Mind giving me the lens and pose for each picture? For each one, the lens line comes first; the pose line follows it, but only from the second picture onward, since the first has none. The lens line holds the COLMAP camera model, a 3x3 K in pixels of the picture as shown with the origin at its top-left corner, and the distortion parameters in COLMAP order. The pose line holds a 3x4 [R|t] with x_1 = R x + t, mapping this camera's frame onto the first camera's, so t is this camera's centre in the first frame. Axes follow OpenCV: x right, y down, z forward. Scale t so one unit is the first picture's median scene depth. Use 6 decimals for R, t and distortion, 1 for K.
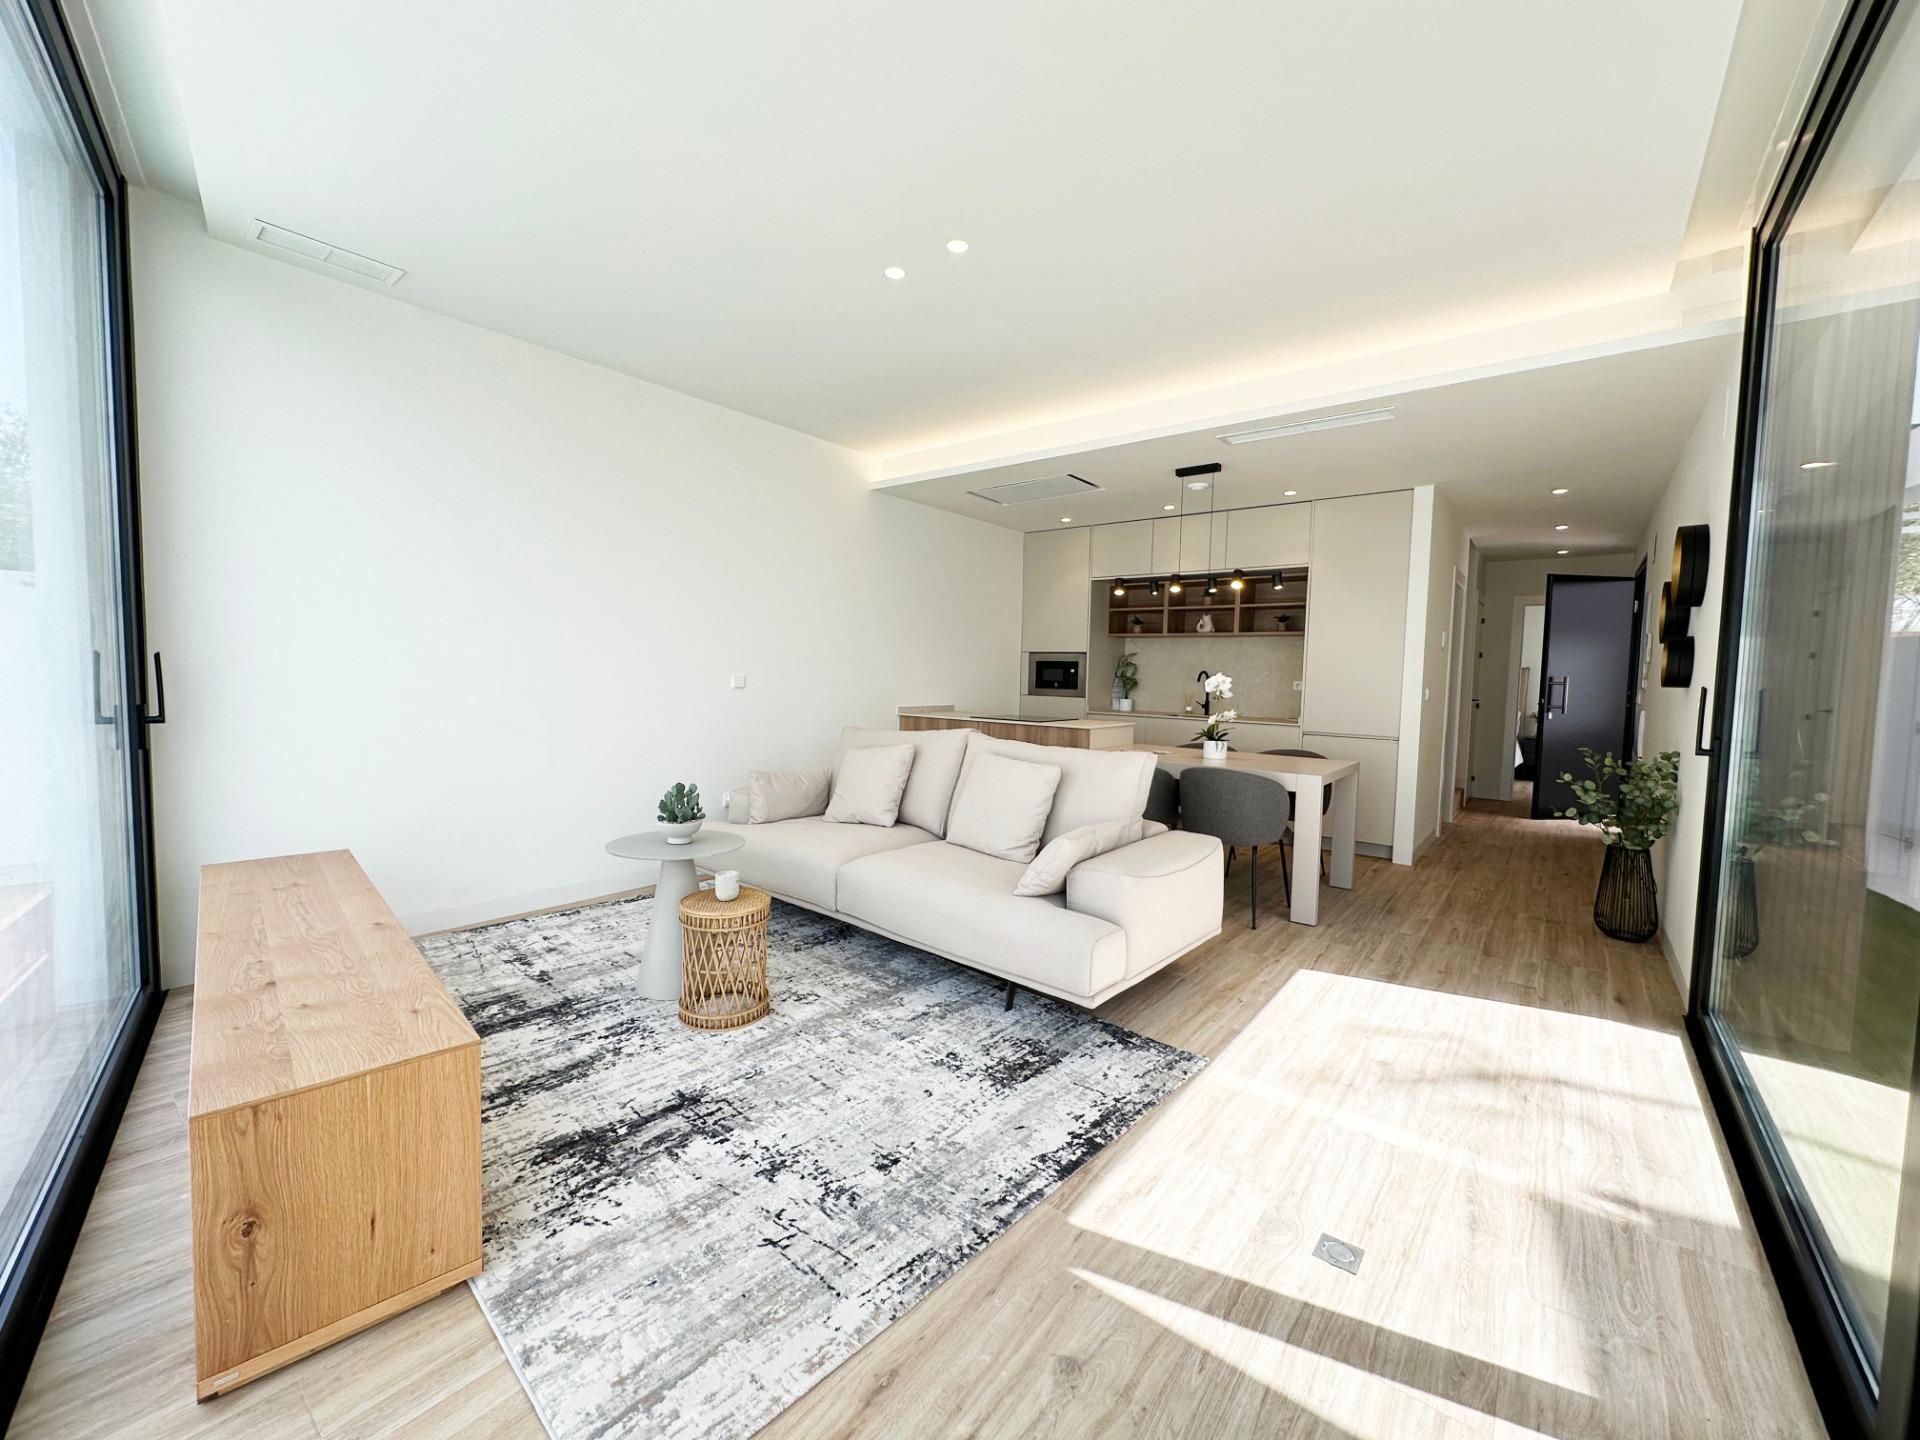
lens RADIAL K [[755.1, 0, 960.0], [0, 755.1, 720.0], [0, 0, 1]] dist [-0.000946, -0.000053]
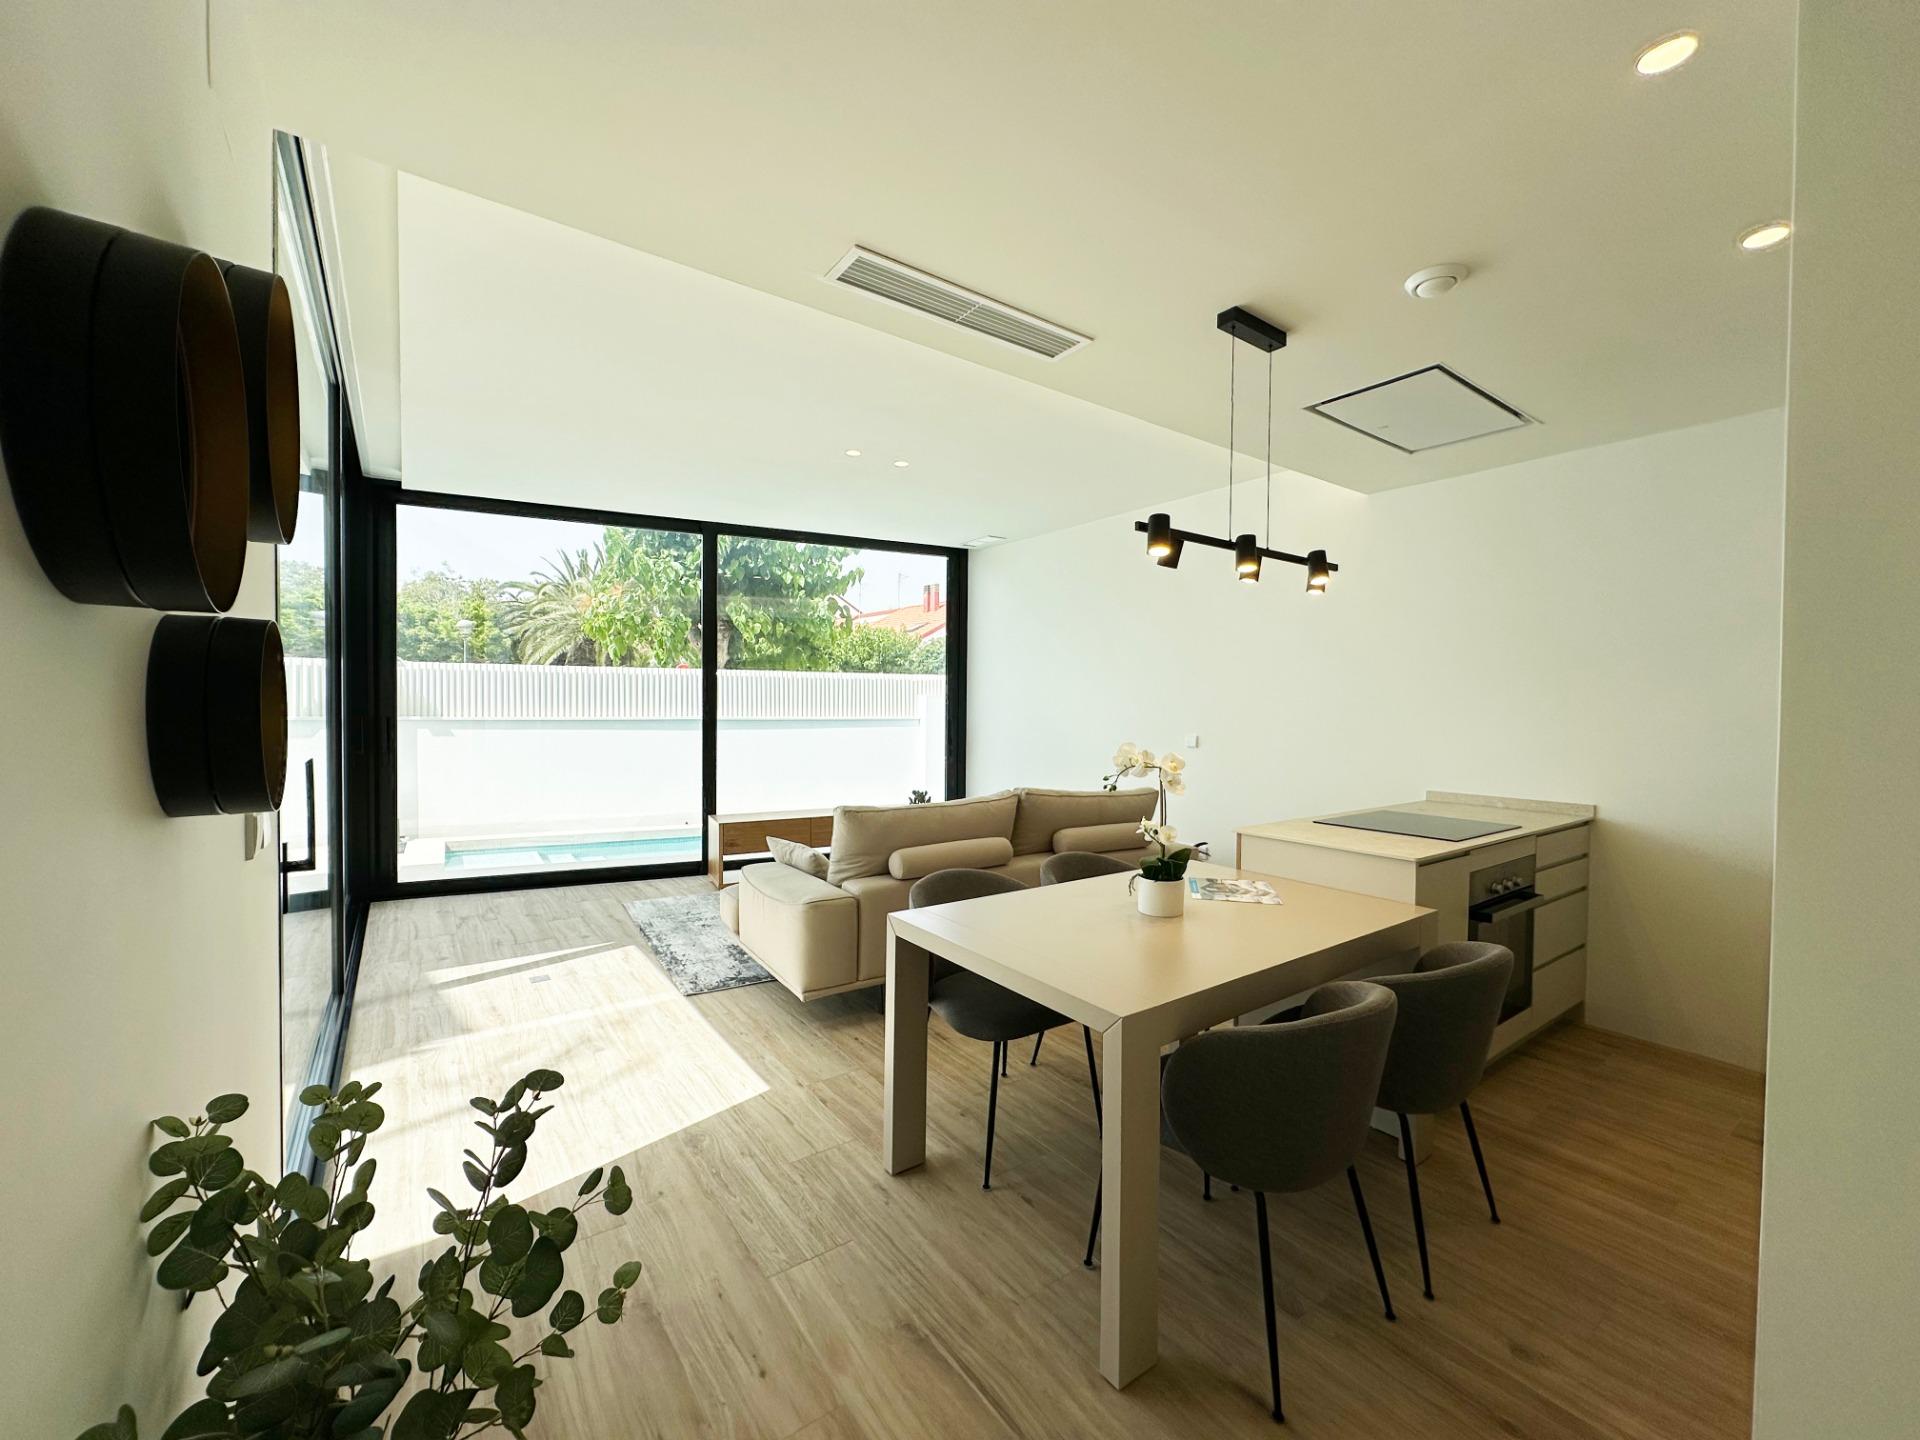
lens RADIAL K [[773.6, 0, 960.0], [0, 773.6, 720.0], [0, 0, 1]] dist [-0.001985, 0.000047]
pose [[-0.268936, -0.011324, -0.963091, 1.910930], [-0.078105, 0.996894, 0.010089, -0.150643], [0.959986, 0.077935, -0.268985, 2.202130]]
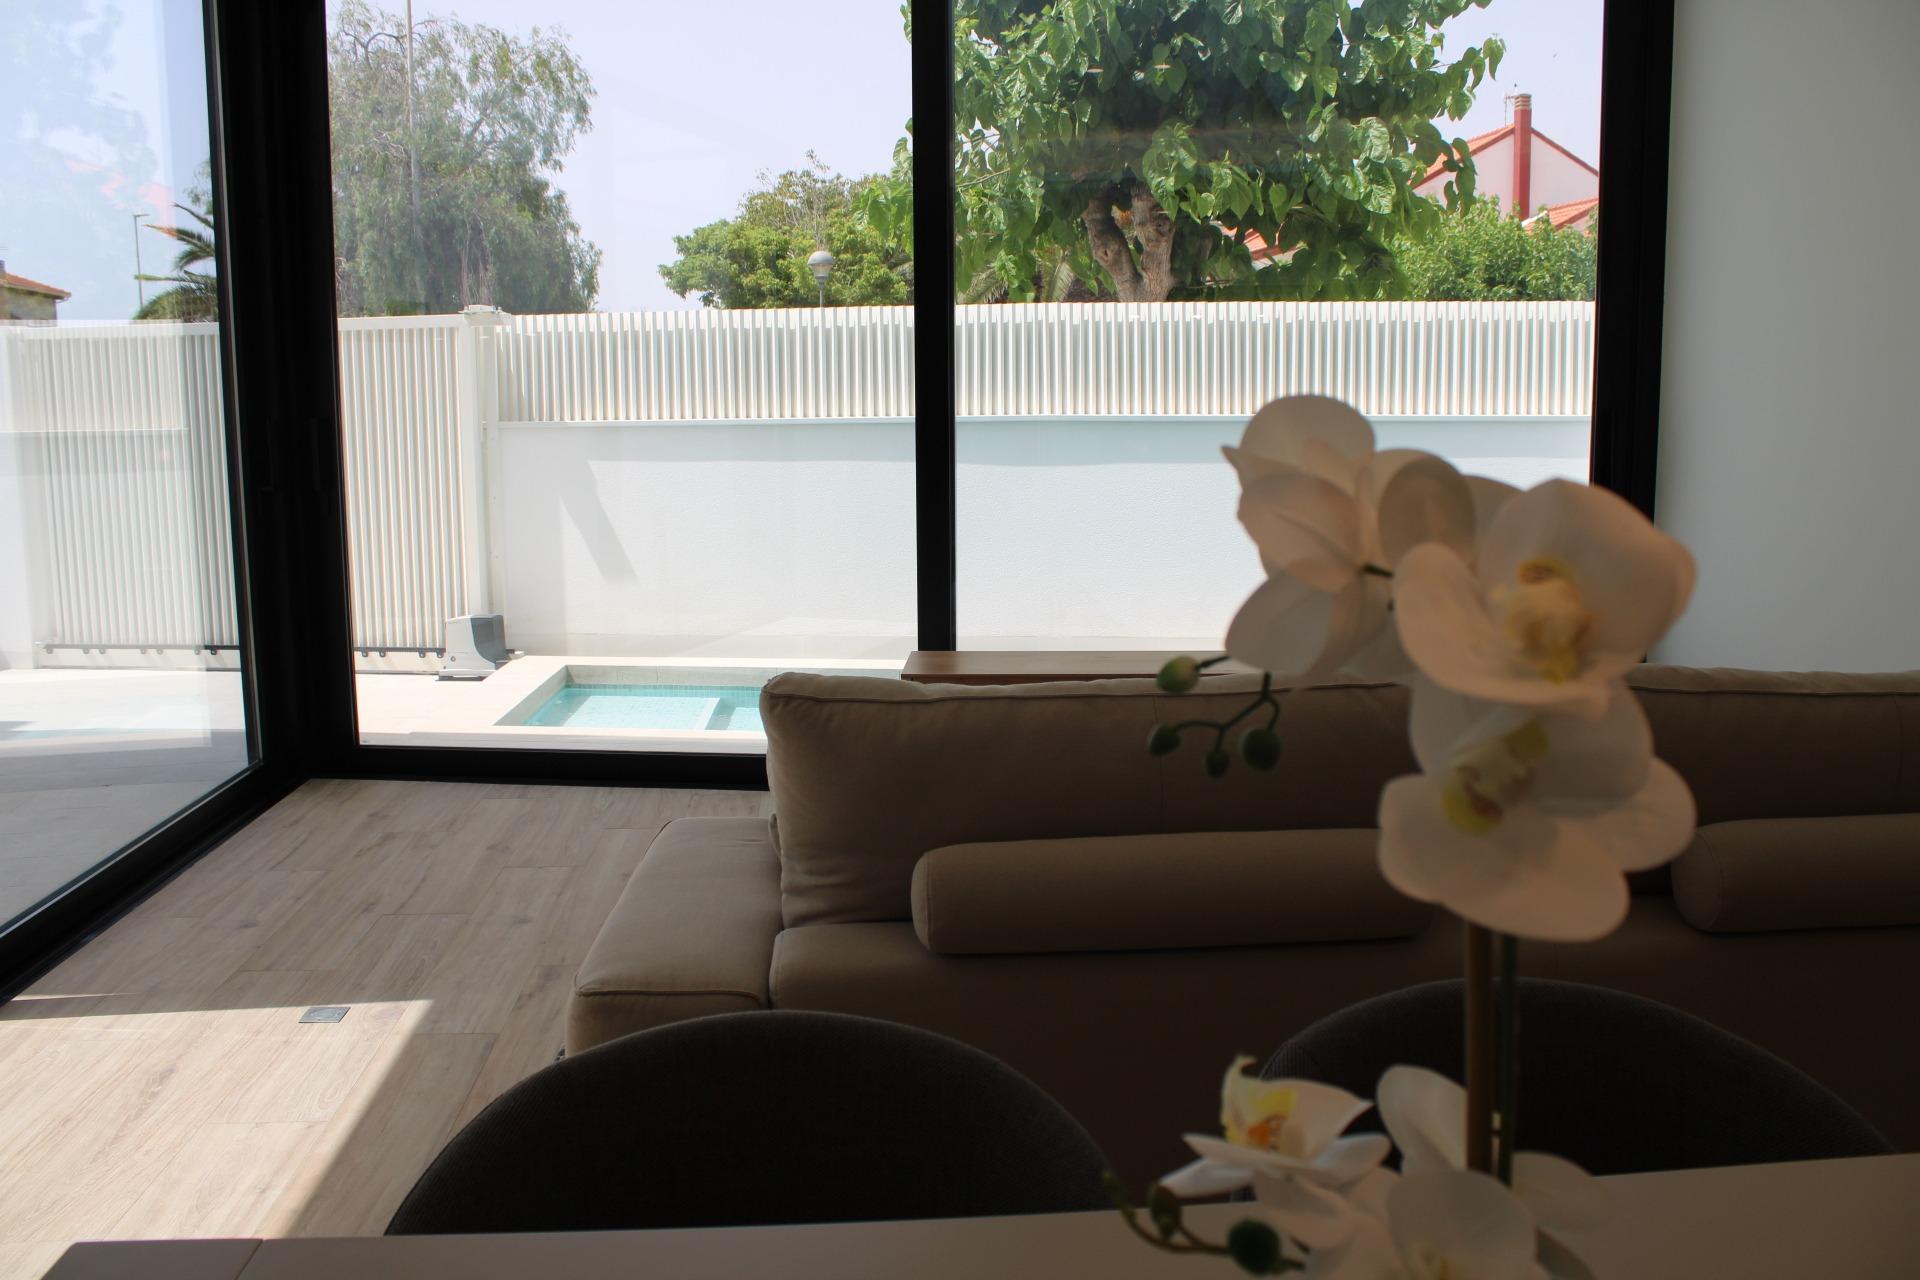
lens RADIAL K [[1564.9, 0, 960.0], [0, 1564.9, 640.0], [0, 0, 1]] dist [-0.135141, 0.000117]
pose [[-0.754544, 0.084032, -0.650847, 0.967842], [-0.044153, 0.983020, 0.178107, -0.144151], [0.654763, 0.163127, -0.738021, 2.353378]]
